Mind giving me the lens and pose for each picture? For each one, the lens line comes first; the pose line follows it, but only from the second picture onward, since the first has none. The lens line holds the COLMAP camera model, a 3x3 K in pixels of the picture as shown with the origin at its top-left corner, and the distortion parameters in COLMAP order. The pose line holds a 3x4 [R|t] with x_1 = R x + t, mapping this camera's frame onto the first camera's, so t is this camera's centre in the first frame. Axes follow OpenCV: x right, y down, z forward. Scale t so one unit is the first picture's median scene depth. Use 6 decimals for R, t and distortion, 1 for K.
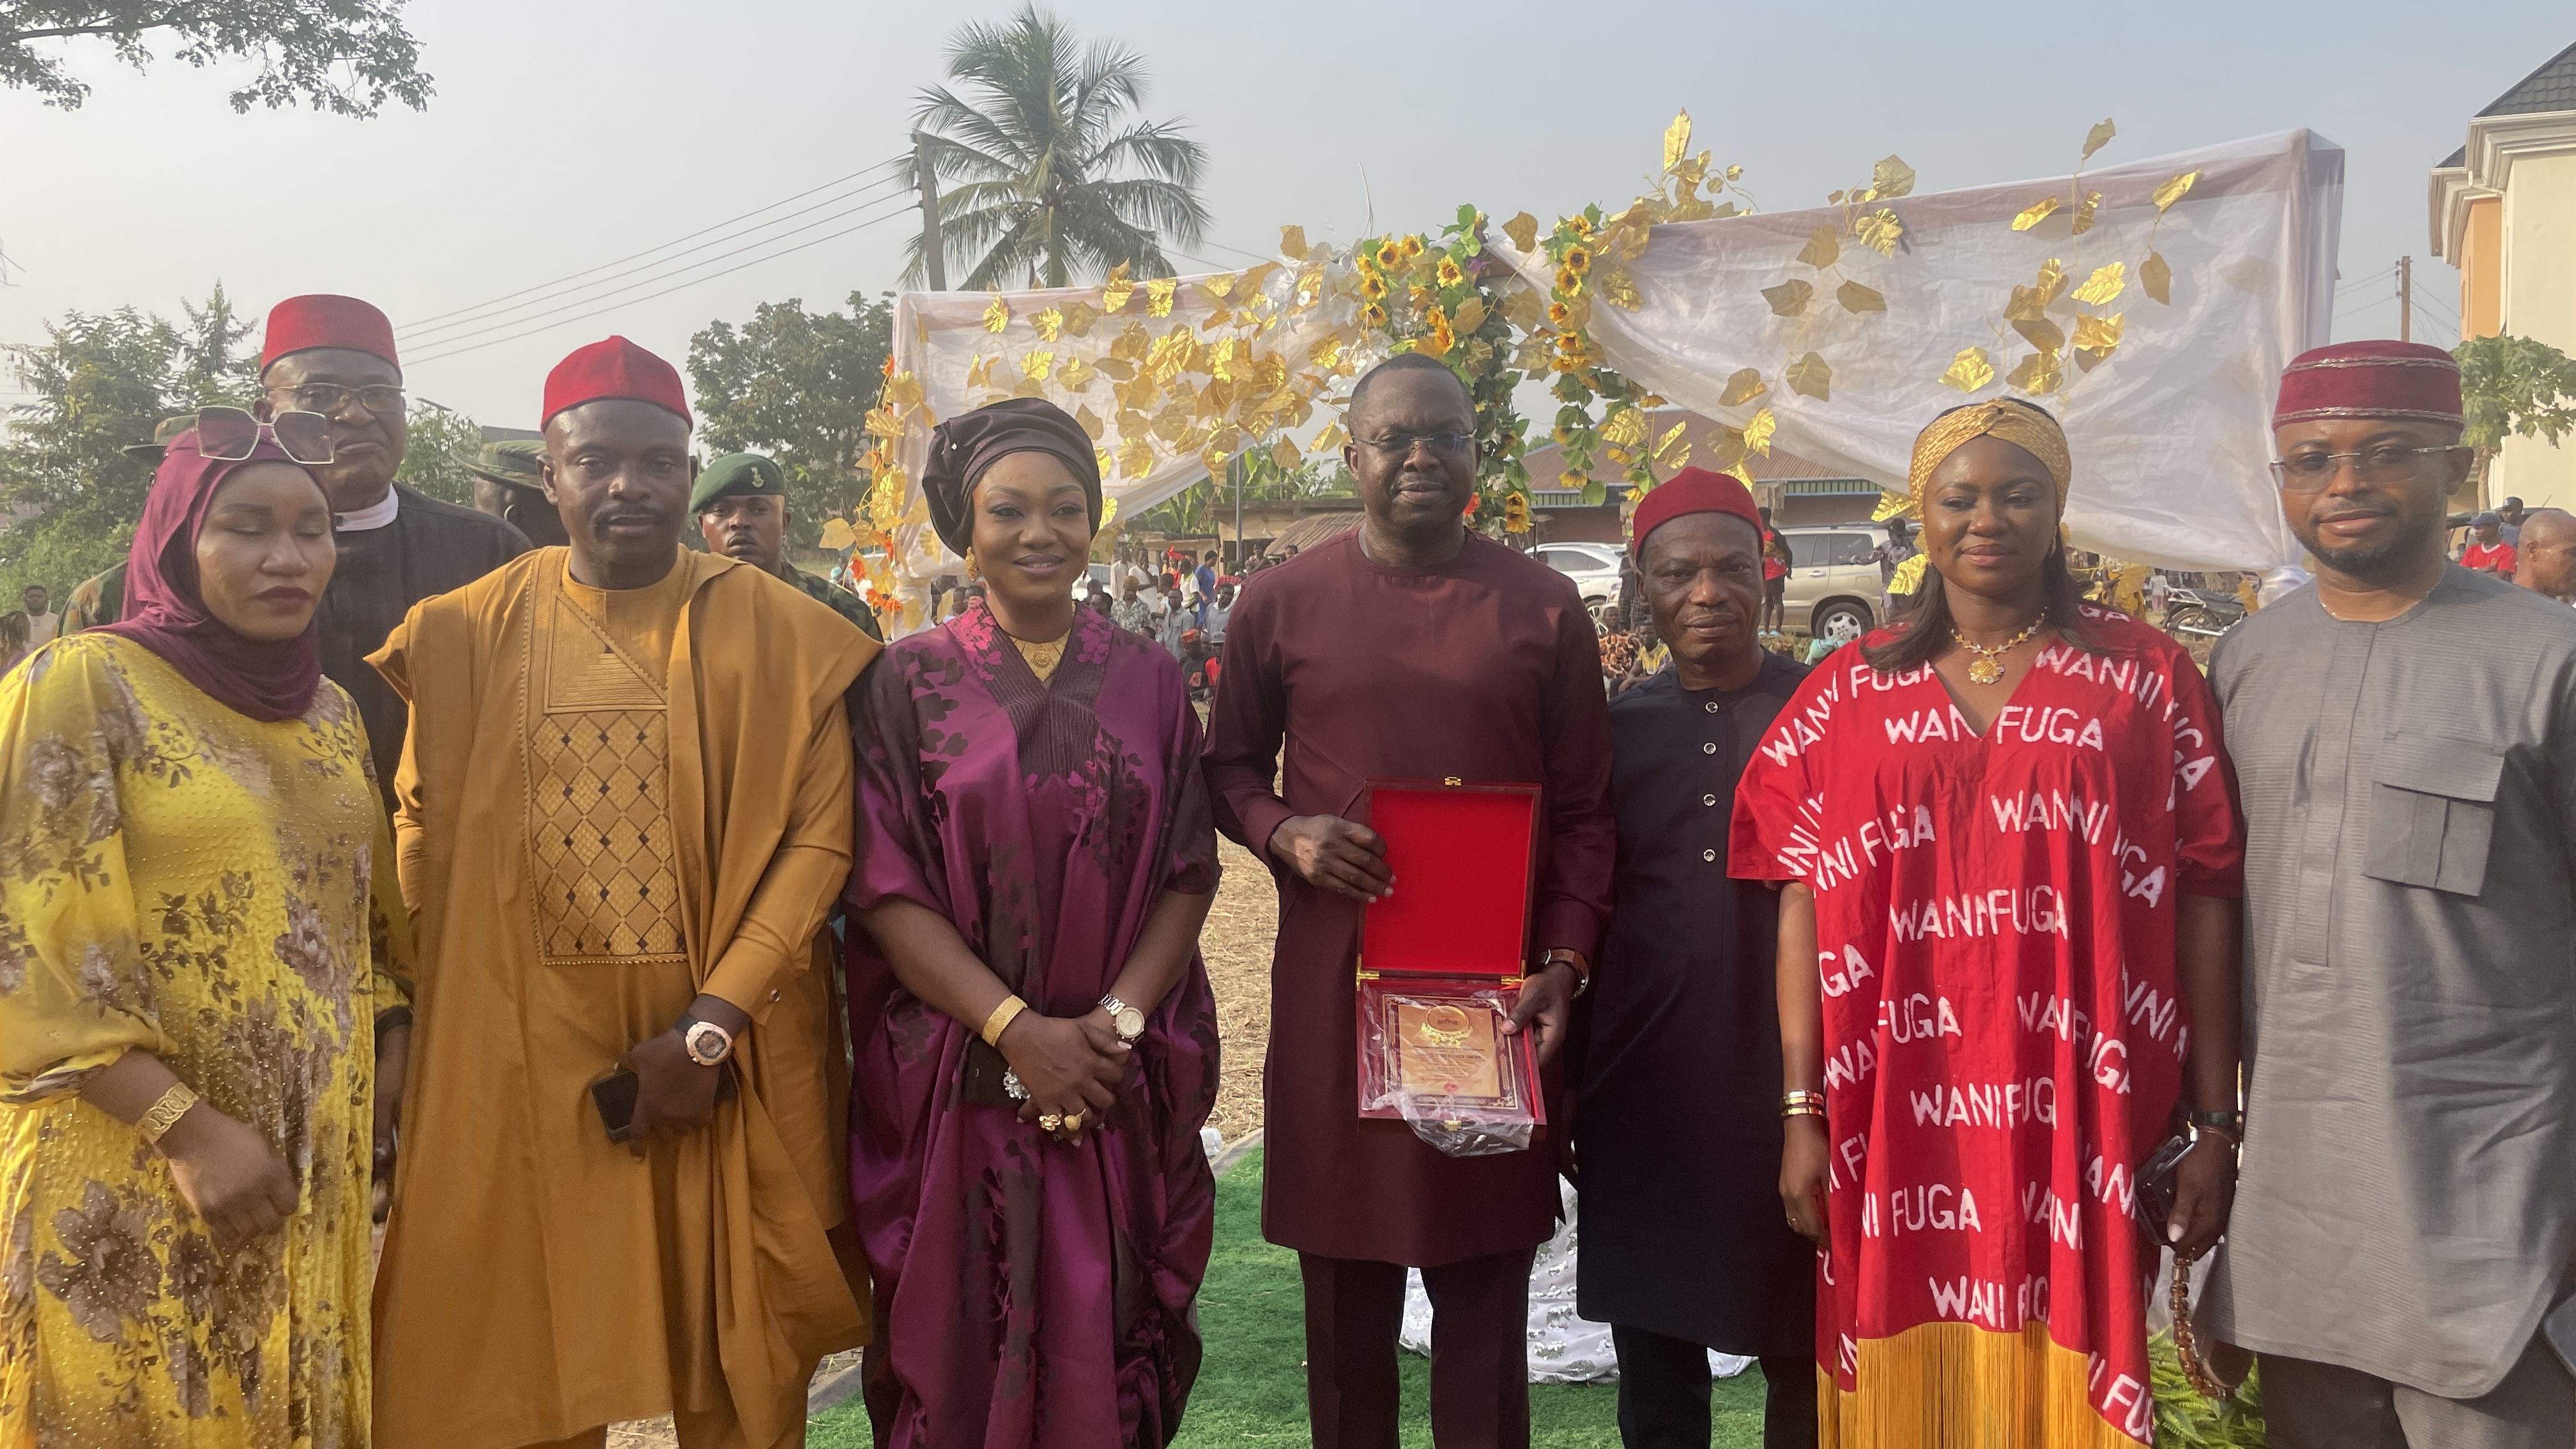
lens RADIAL K [[1987.5, 0, 1288.1], [0, 1987.5, 722.5], [0, 0, 1]] dist [-0.050640, -0.005563]
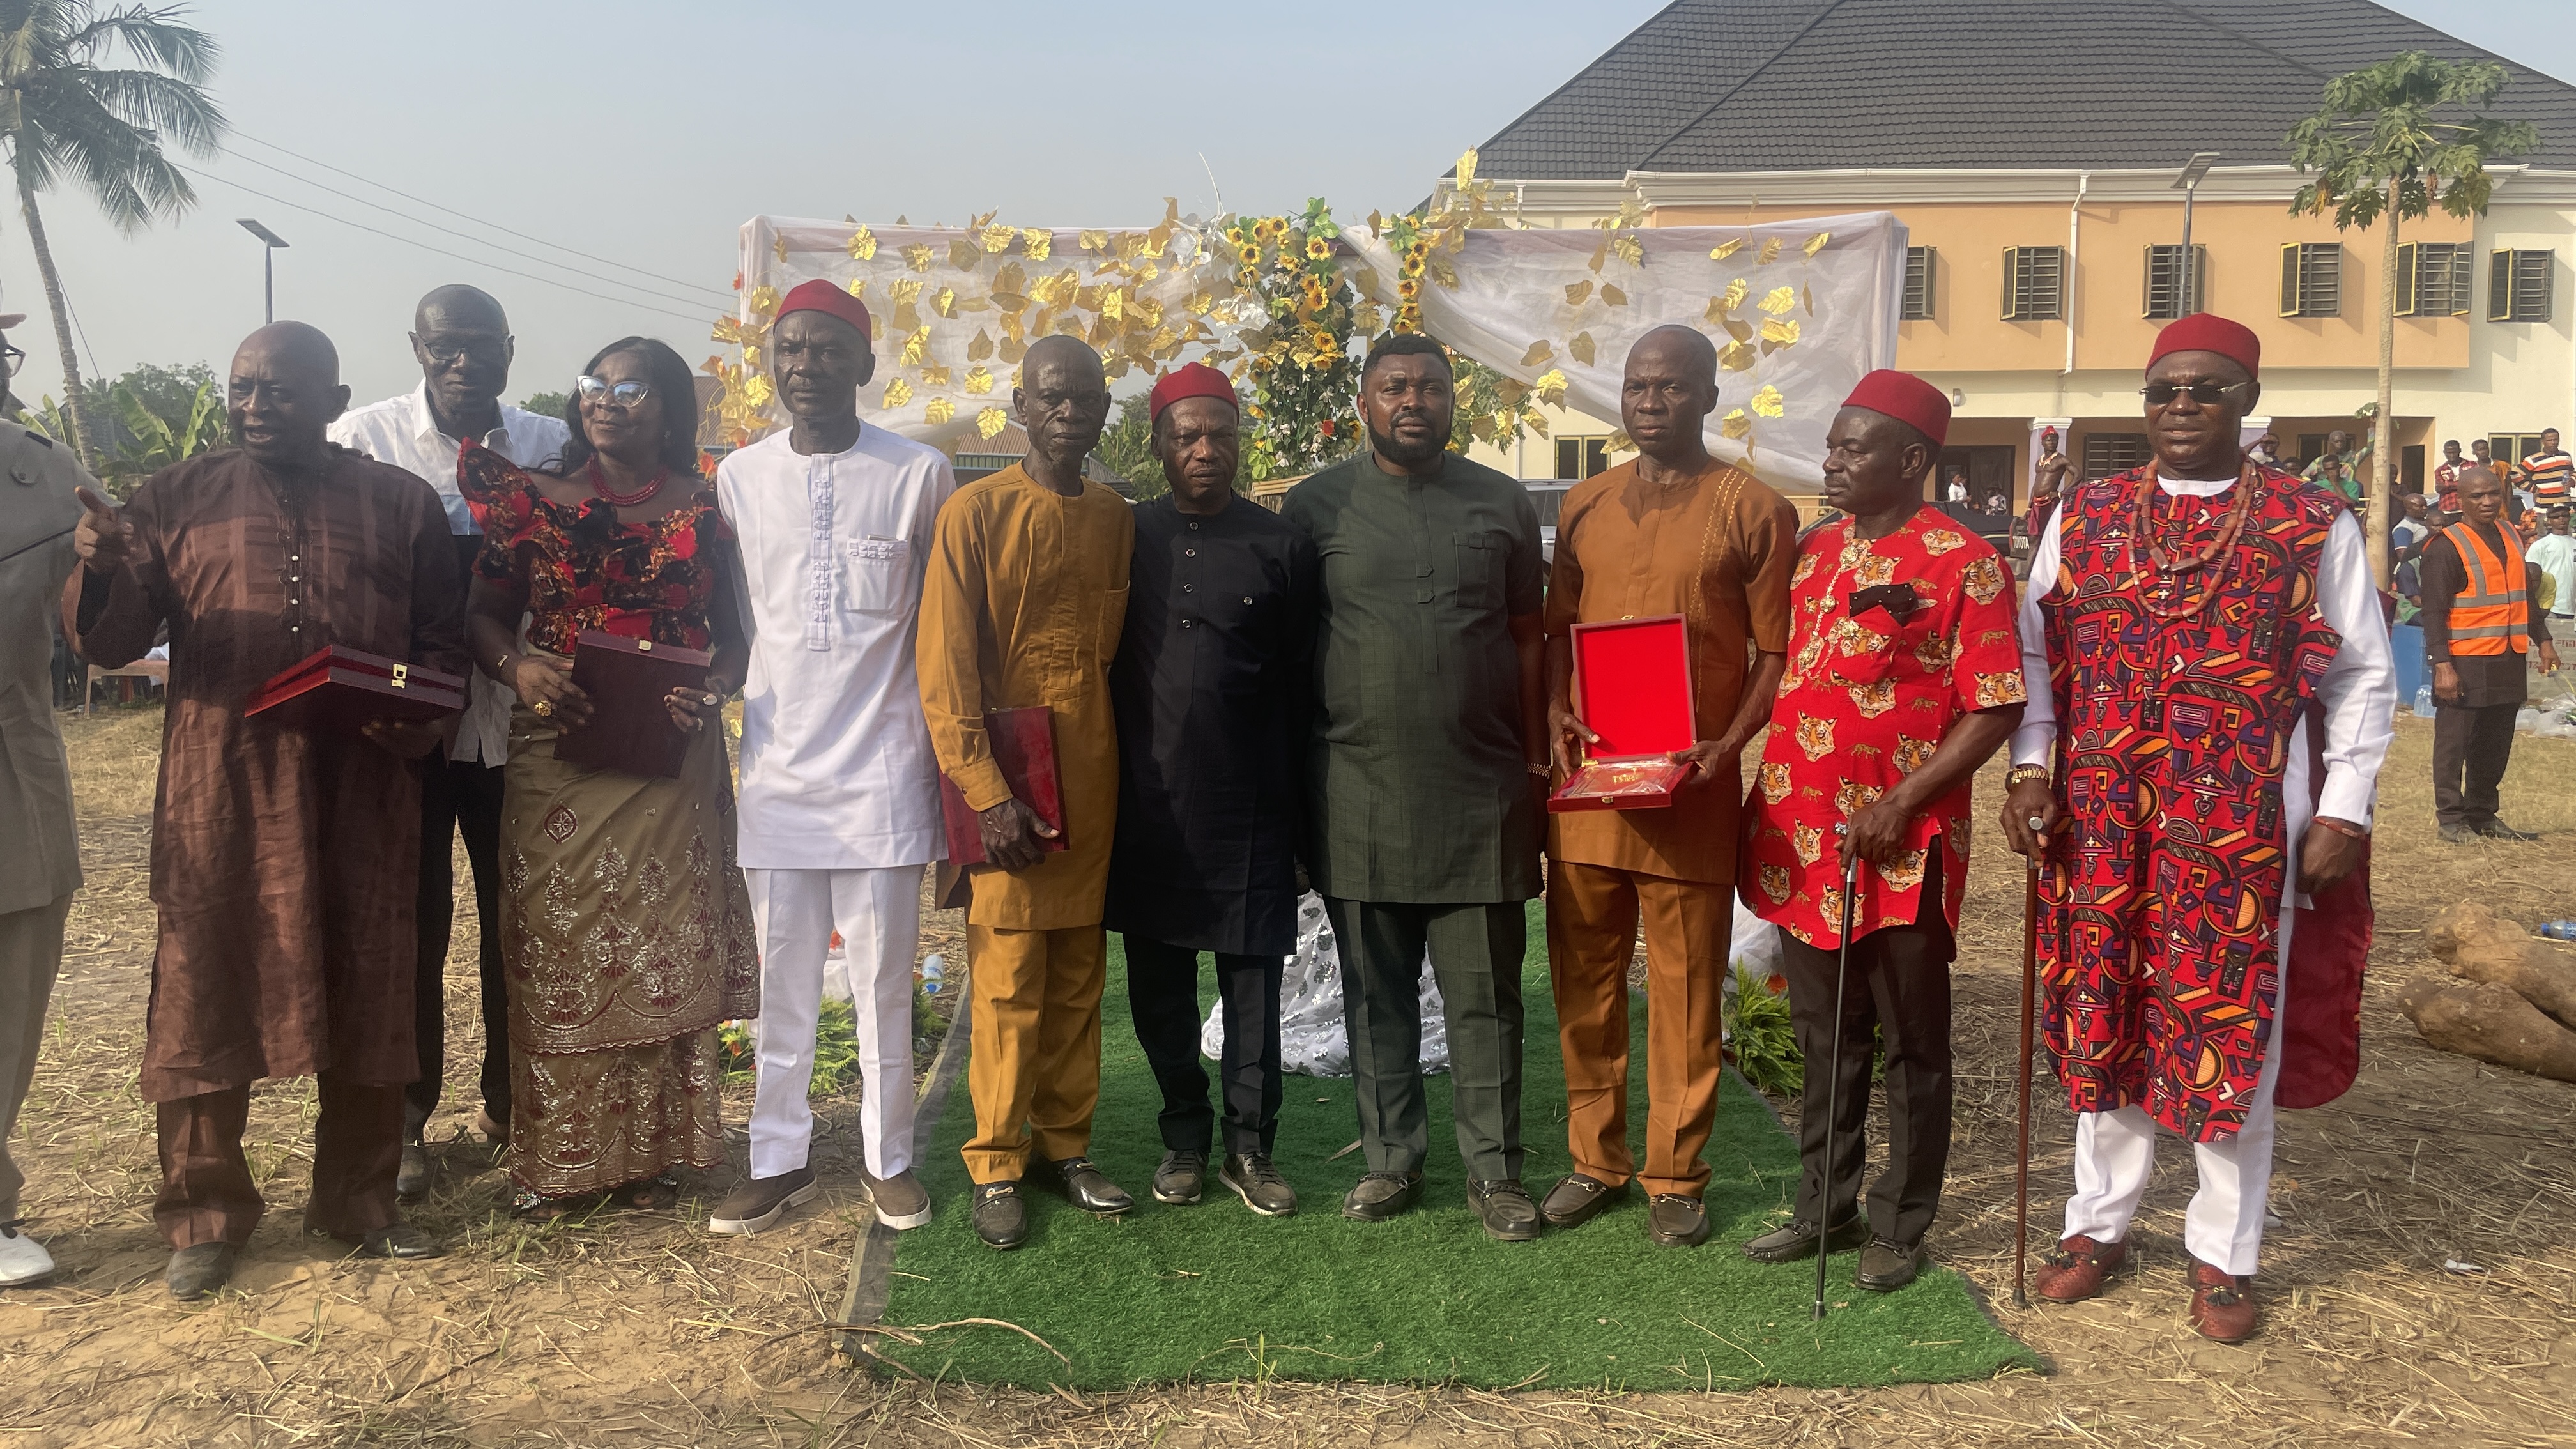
lens RADIAL K [[1987.5, 0, 1287.5], [0, 1987.5, 723.1], [0, 0, 1]] dist [-0.050640, -0.005563]
pose [[0.892252, -0.012919, 0.451352, -0.513397], [0.004530, 0.999796, 0.019660, 0.058591], [-0.451514, -0.015497, 0.892129, -0.160751]]
